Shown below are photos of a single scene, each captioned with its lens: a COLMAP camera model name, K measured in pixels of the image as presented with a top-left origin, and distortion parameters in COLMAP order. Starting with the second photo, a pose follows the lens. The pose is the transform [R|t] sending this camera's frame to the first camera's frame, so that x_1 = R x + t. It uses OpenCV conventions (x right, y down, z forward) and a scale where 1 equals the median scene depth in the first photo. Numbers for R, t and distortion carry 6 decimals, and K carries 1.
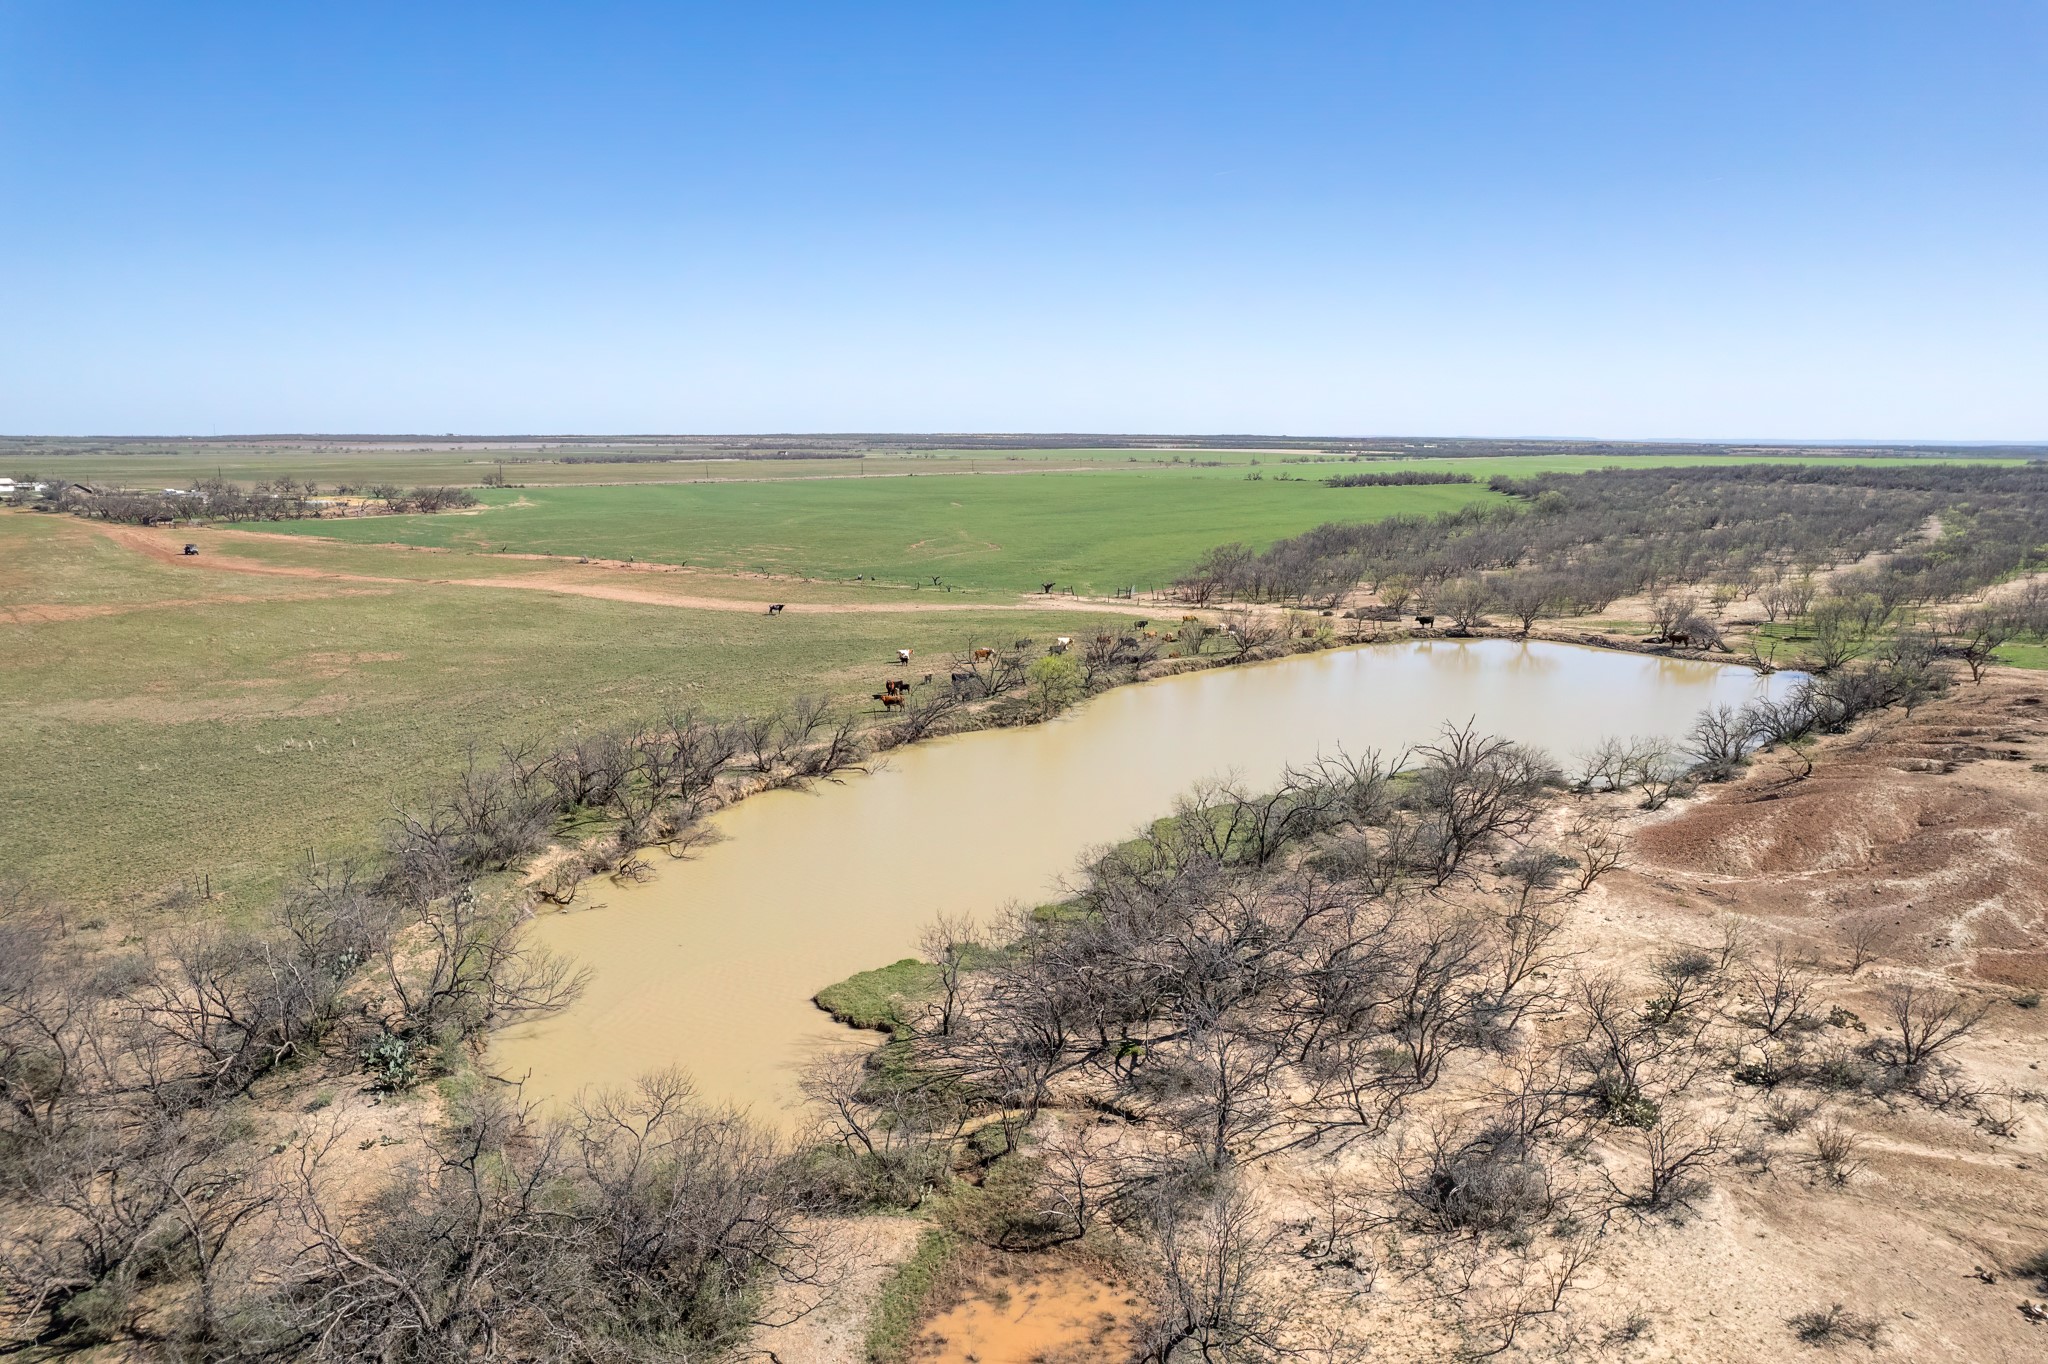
lens RADIAL K [[1305.1, 0, 1030.0], [0, 1305.1, 687.8], [0, 0, 1]] dist [-0.072112, 0.061817]
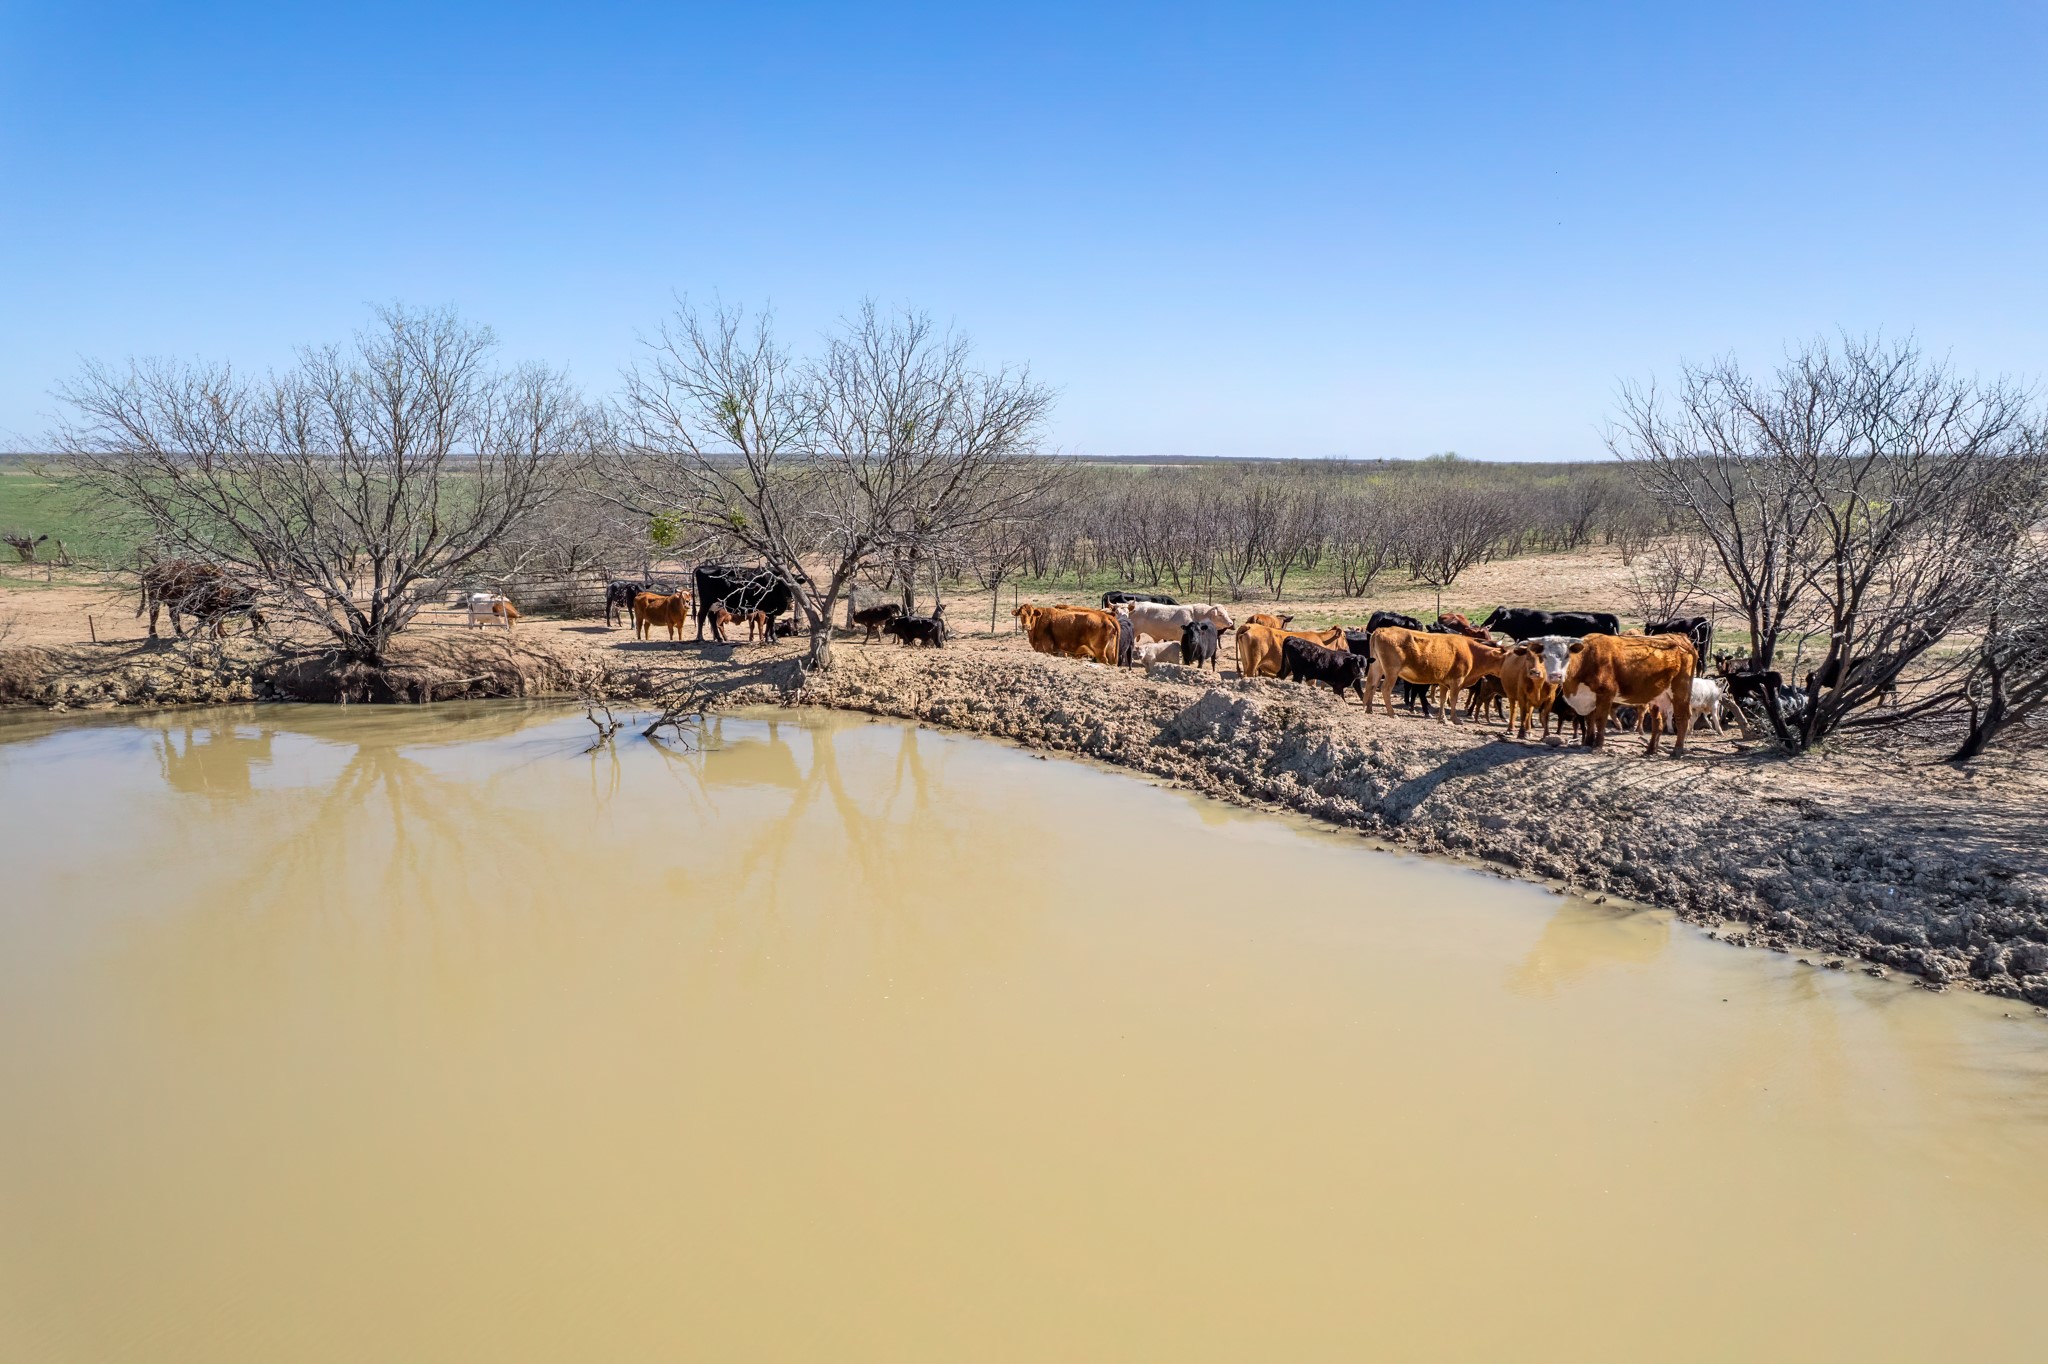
lens RADIAL K [[1305.1, 0, 1030.0], [0, 1305.1, 687.8], [0, 0, 1]] dist [-0.072112, 0.061817]
pose [[0.999078, -0.005514, 0.042582, 0.408847], [0.006408, 0.999761, -0.020898, -0.037521], [-0.042457, 0.021152, 0.998874, 0.869212]]
